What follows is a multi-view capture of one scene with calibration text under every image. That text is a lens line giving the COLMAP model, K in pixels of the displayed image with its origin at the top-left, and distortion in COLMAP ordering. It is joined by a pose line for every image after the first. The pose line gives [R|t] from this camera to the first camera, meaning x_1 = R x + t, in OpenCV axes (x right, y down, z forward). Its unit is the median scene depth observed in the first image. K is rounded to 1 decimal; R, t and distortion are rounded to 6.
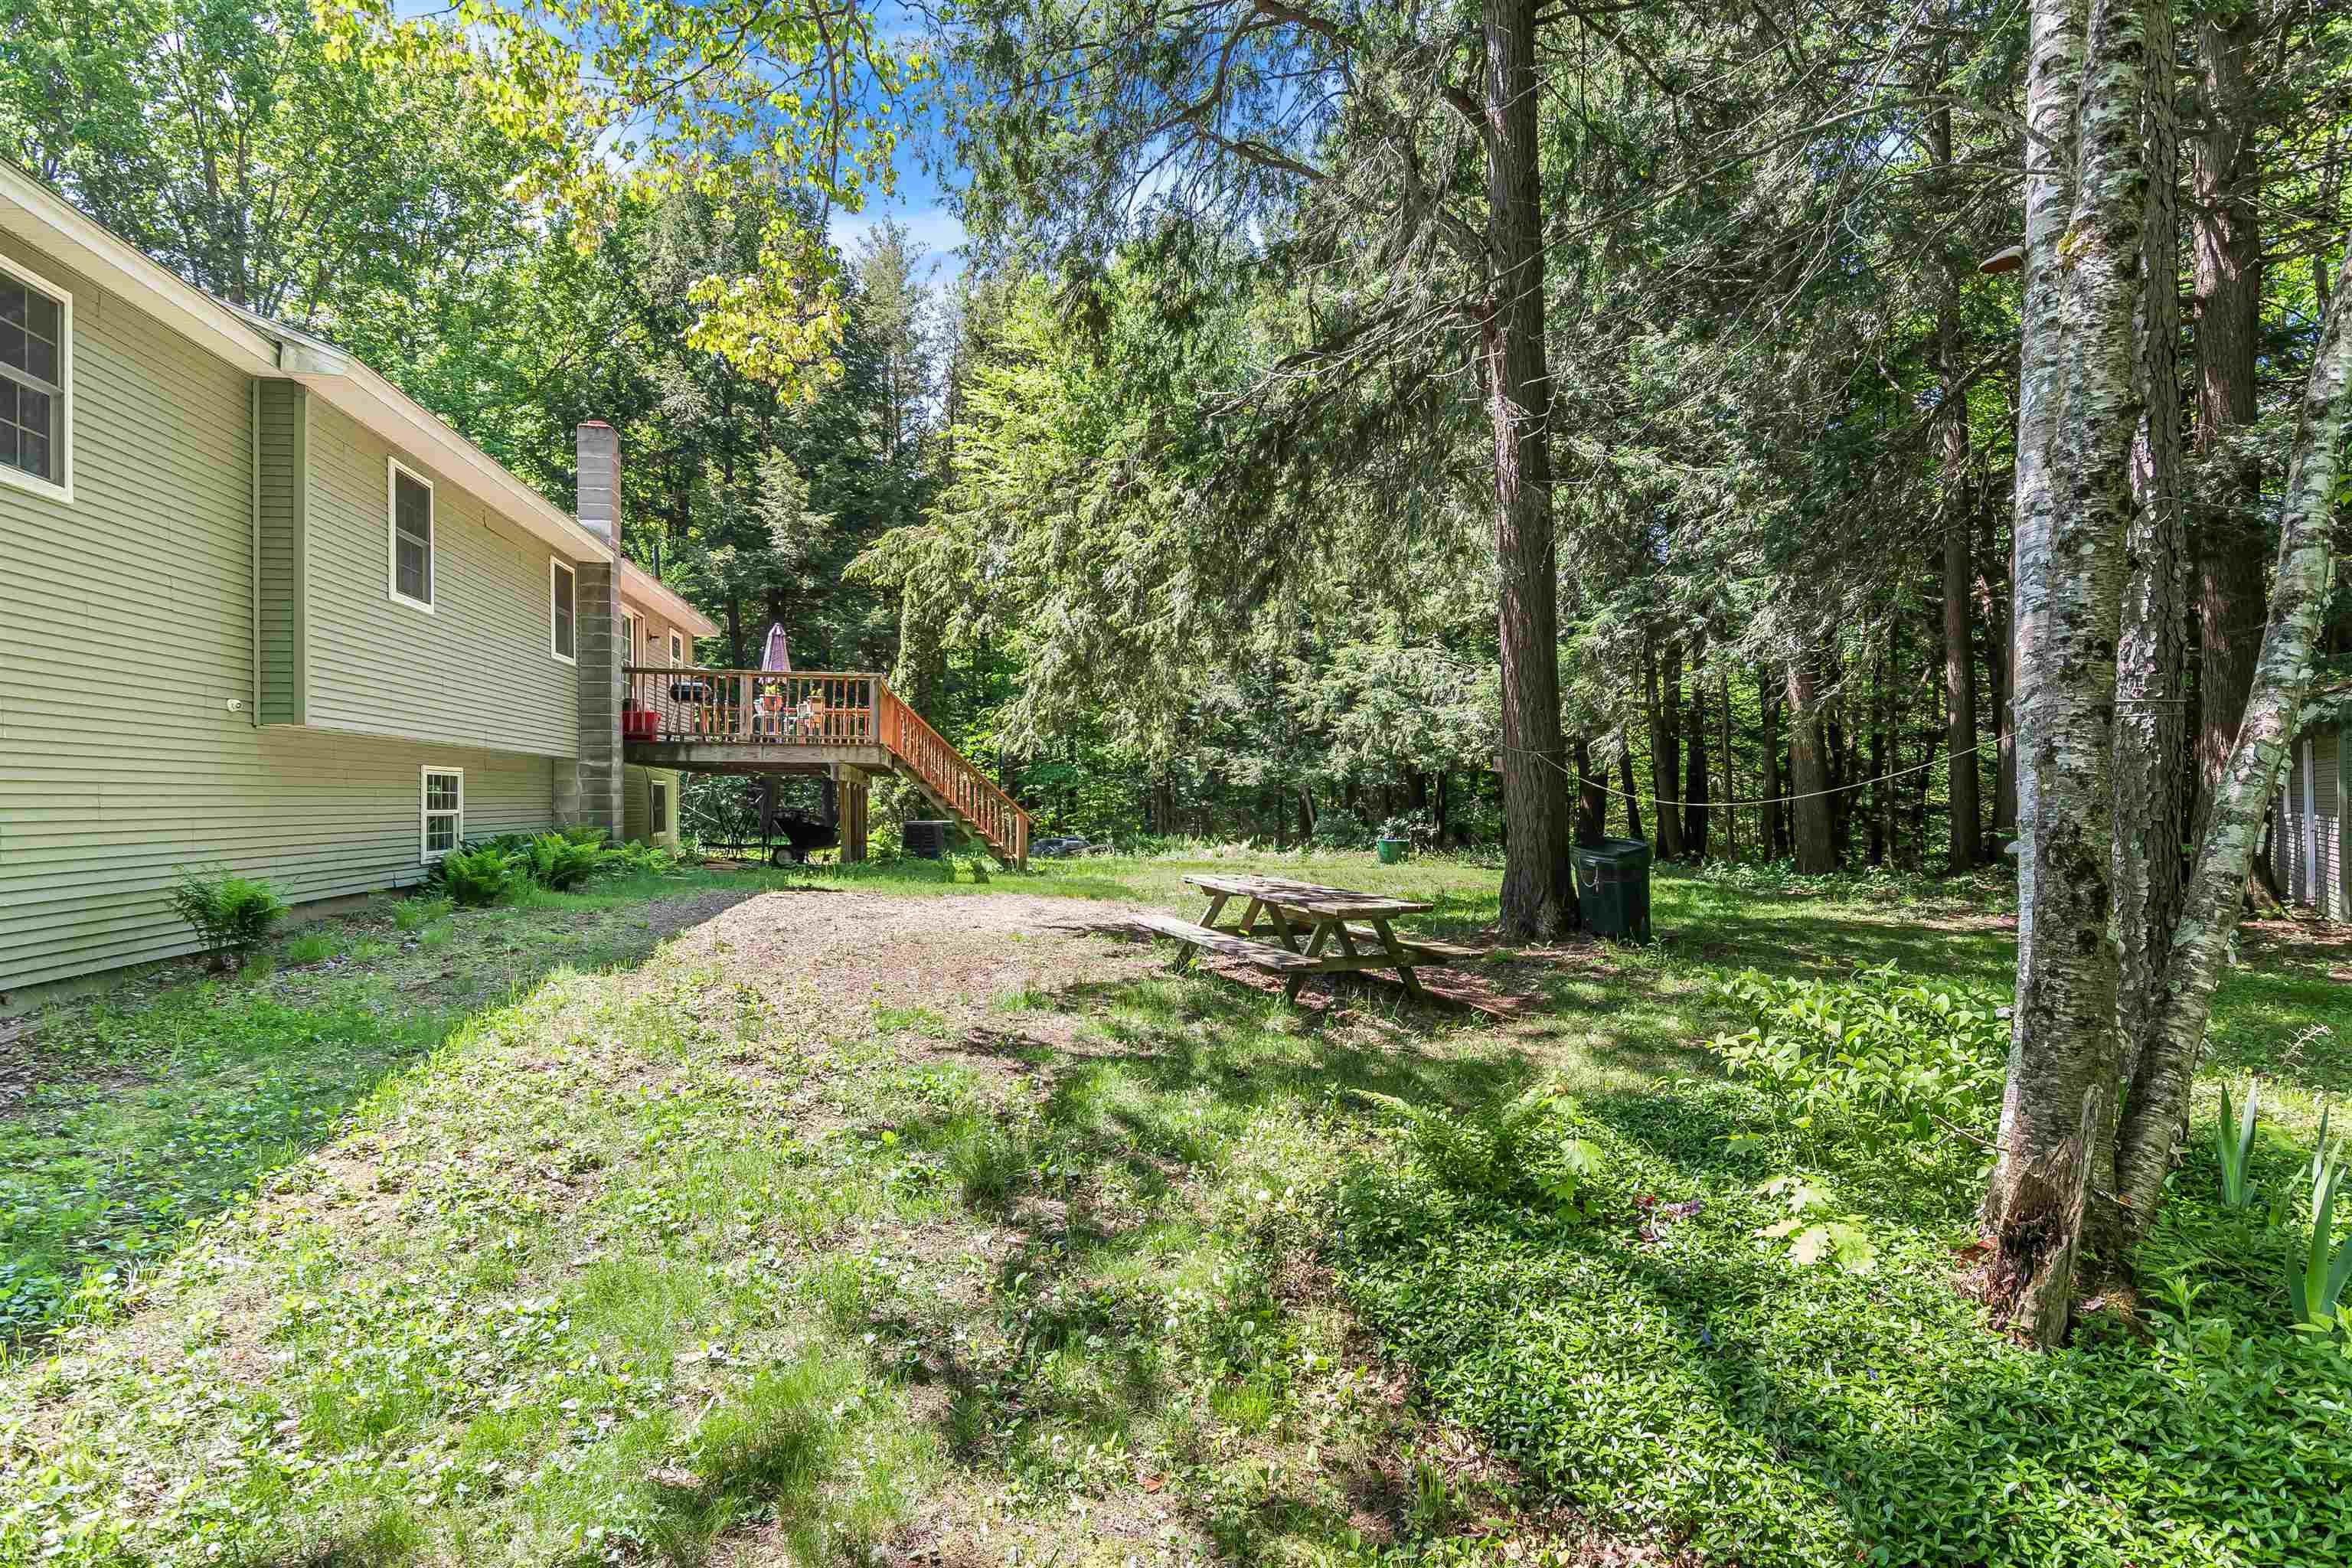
lens RADIAL K [[1251.5, 0, 1191.6], [0, 1251.5, 784.2], [0, 0, 1]] dist [-0.004130, 0.000846]
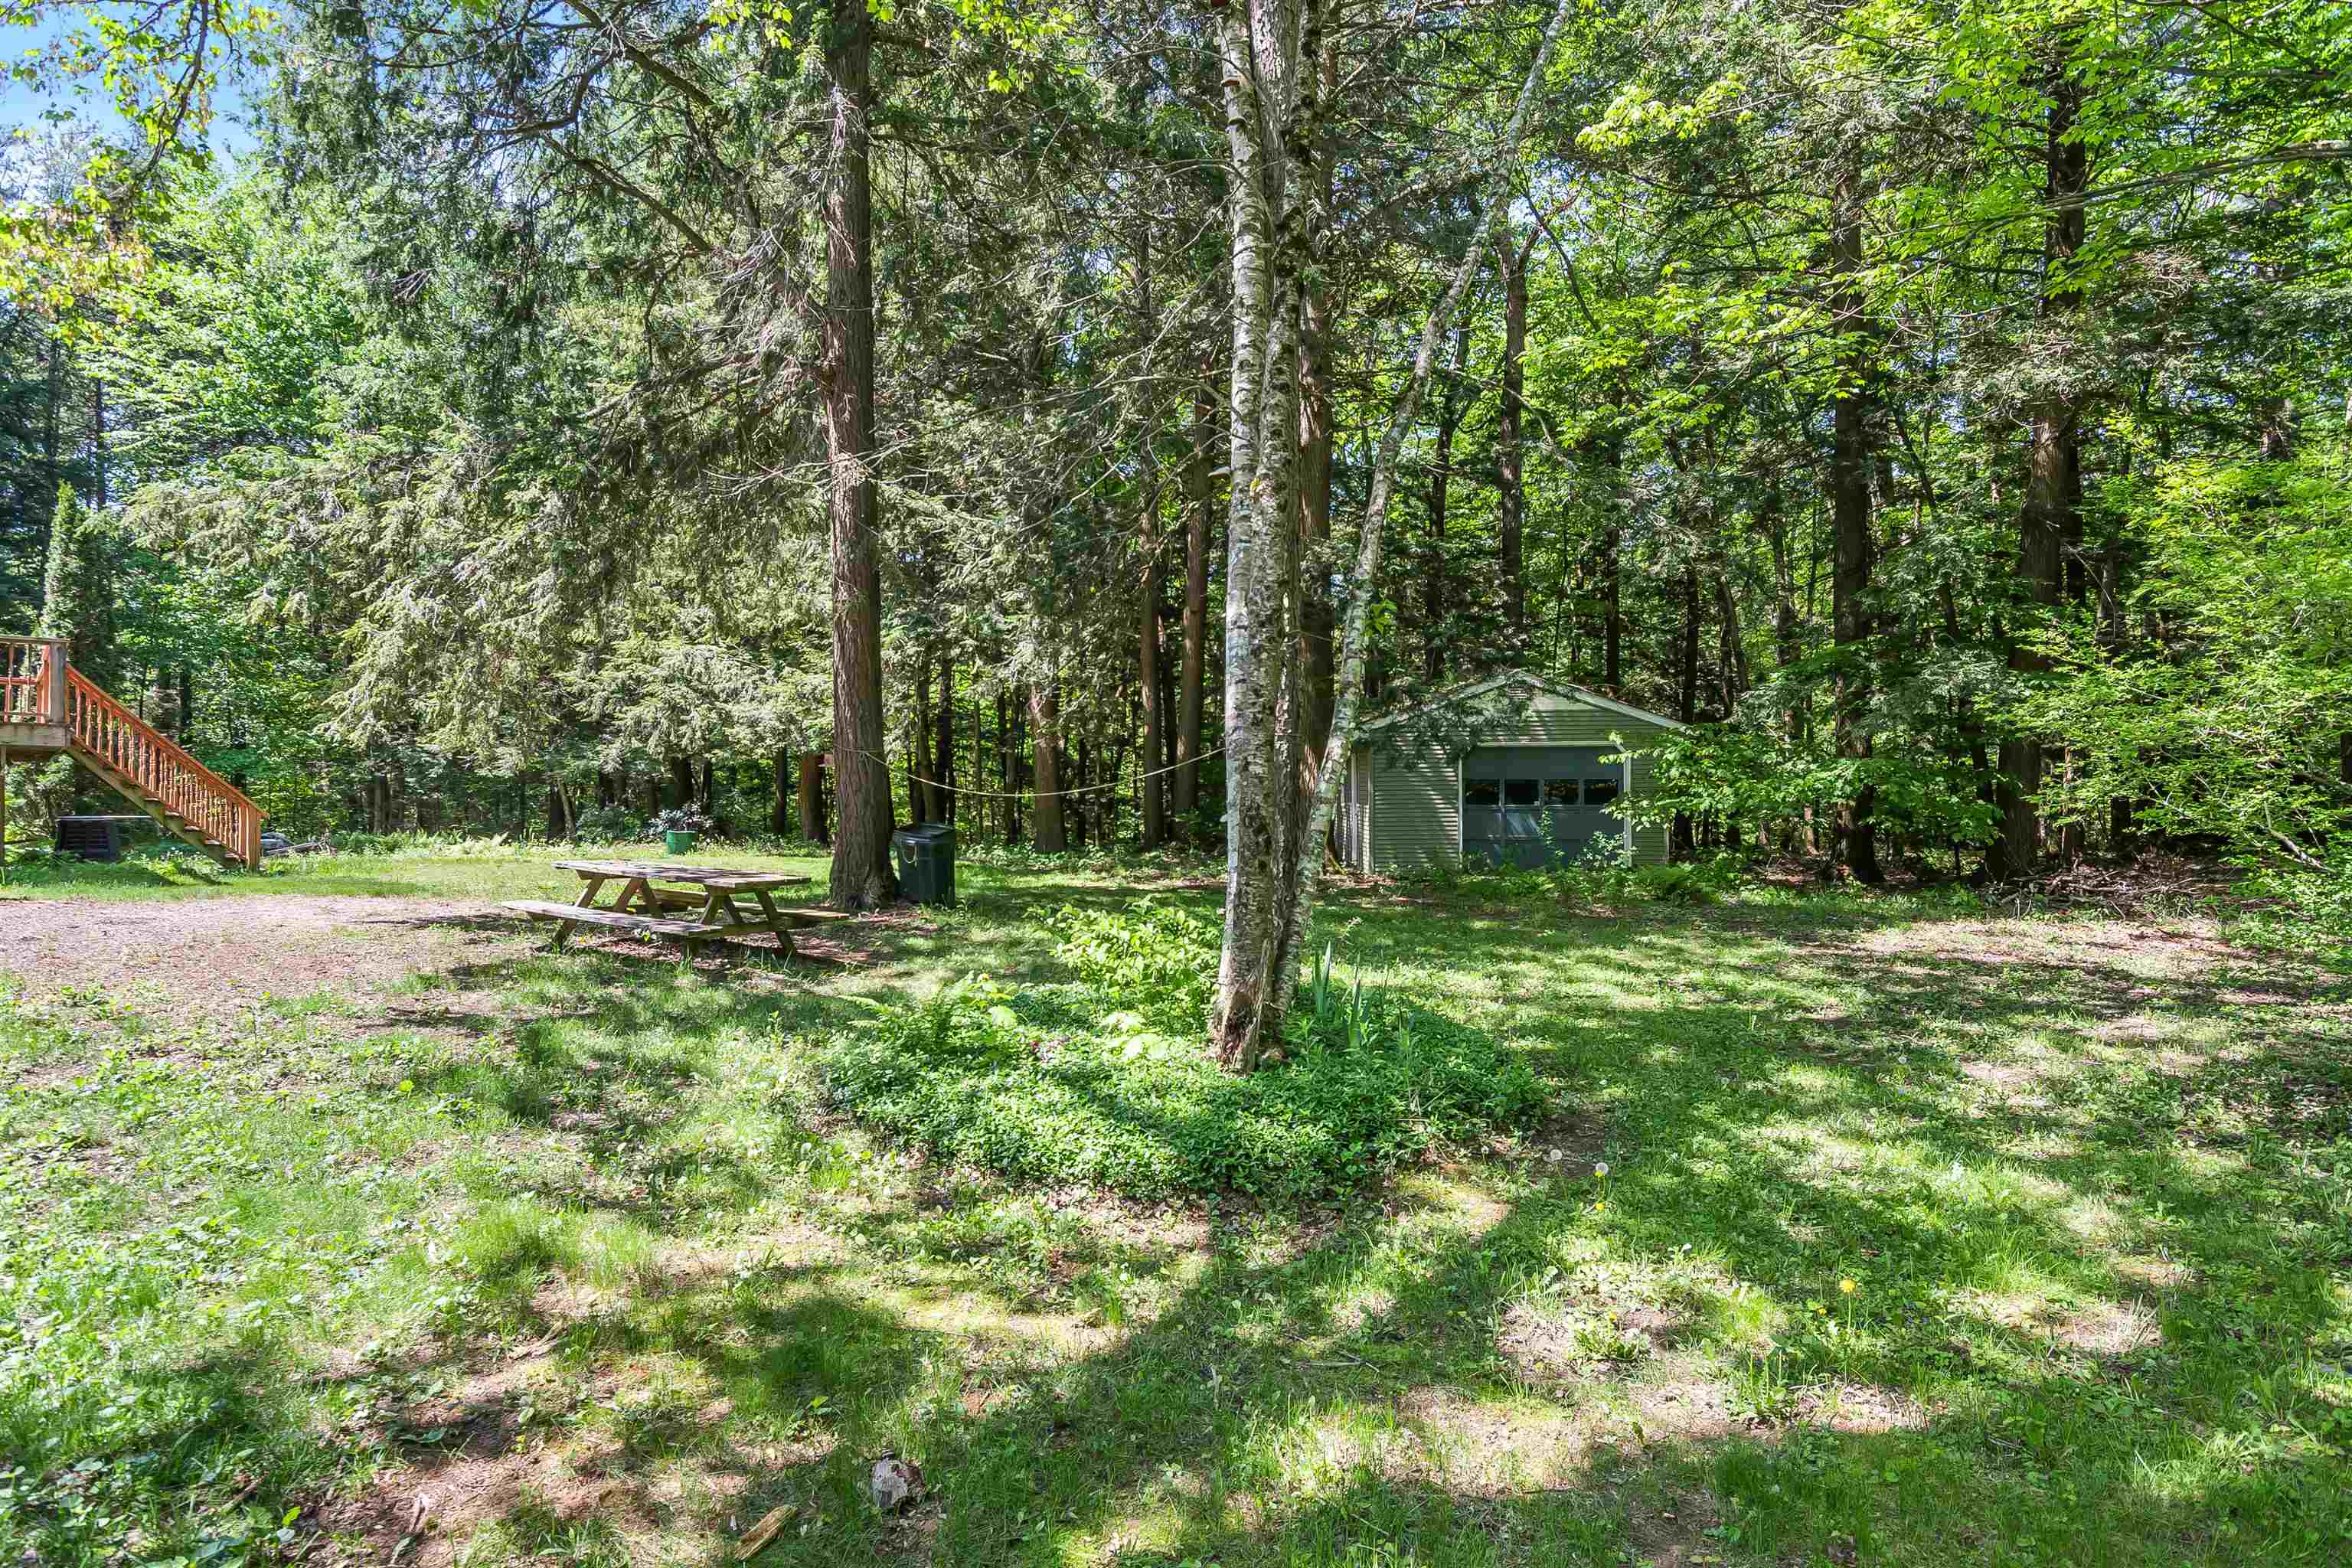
lens RADIAL K [[1251.5, 0, 1191.6], [0, 1251.5, 784.2], [0, 0, 1]] dist [-0.004130, 0.000846]
pose [[0.824932, 0.006307, 0.565197, -0.148922], [-0.009052, 0.999957, 0.002052, 0.000057], [-0.565160, -0.006809, 0.824953, -0.167682]]
